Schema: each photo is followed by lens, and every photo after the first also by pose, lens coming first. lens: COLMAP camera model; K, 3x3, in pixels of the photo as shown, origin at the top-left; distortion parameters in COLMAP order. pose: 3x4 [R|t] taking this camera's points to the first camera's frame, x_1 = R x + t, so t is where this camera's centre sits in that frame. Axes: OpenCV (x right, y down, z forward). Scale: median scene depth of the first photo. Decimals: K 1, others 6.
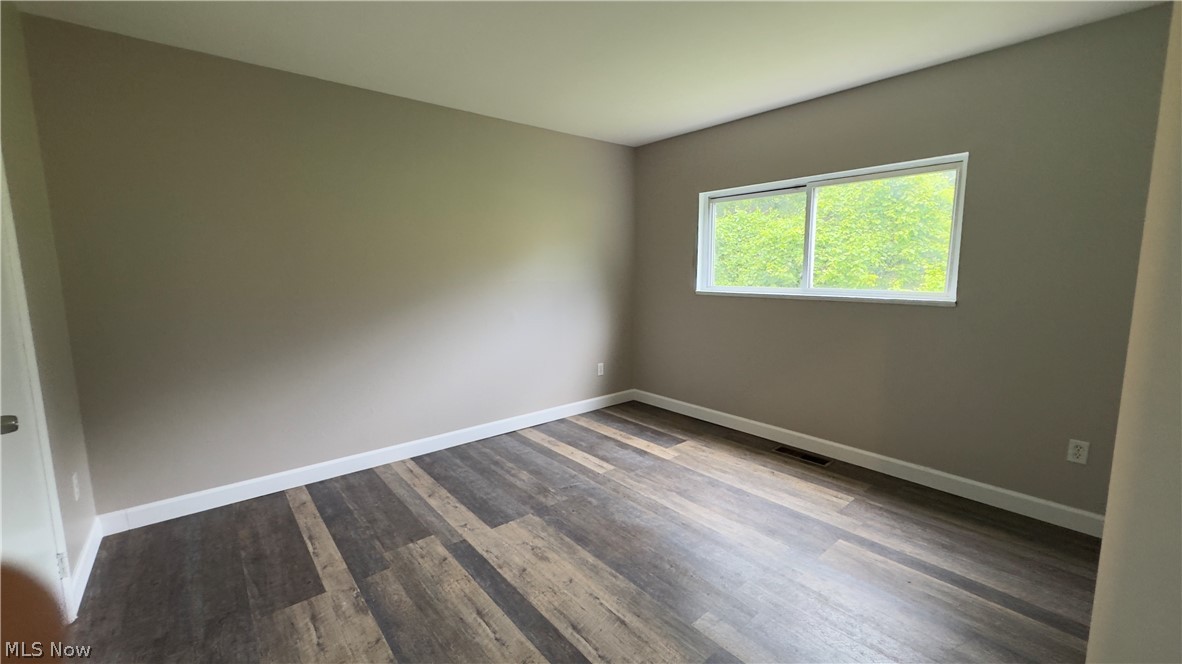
lens RADIAL K [[473.0, 0, 591.1], [0, 473.0, 330.7], [0, 0, 1]] dist [0.000227, -0.000326]
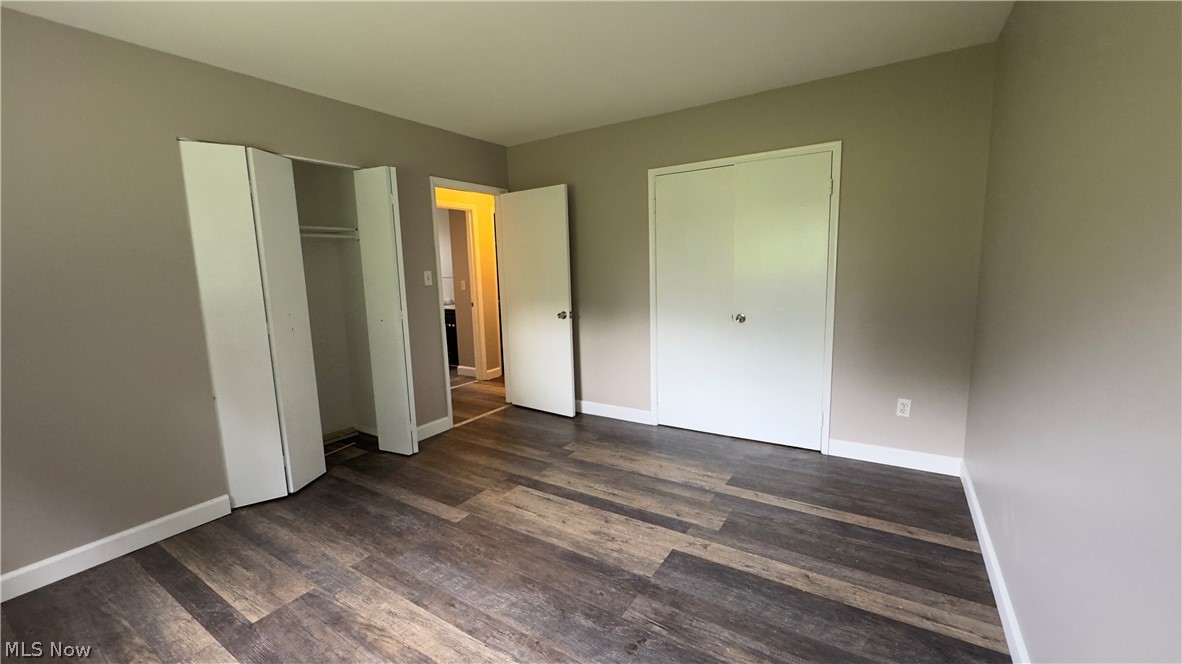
lens RADIAL K [[473.0, 0, 592.5], [0, 473.0, 331.9], [0, 0, 1]] dist [0.000227, -0.000326]
pose [[-0.954016, 0.073899, -0.290502, 0.178394], [-0.005373, 0.964762, 0.263068, -0.232063], [0.299706, 0.252532, -0.920002, 1.755793]]
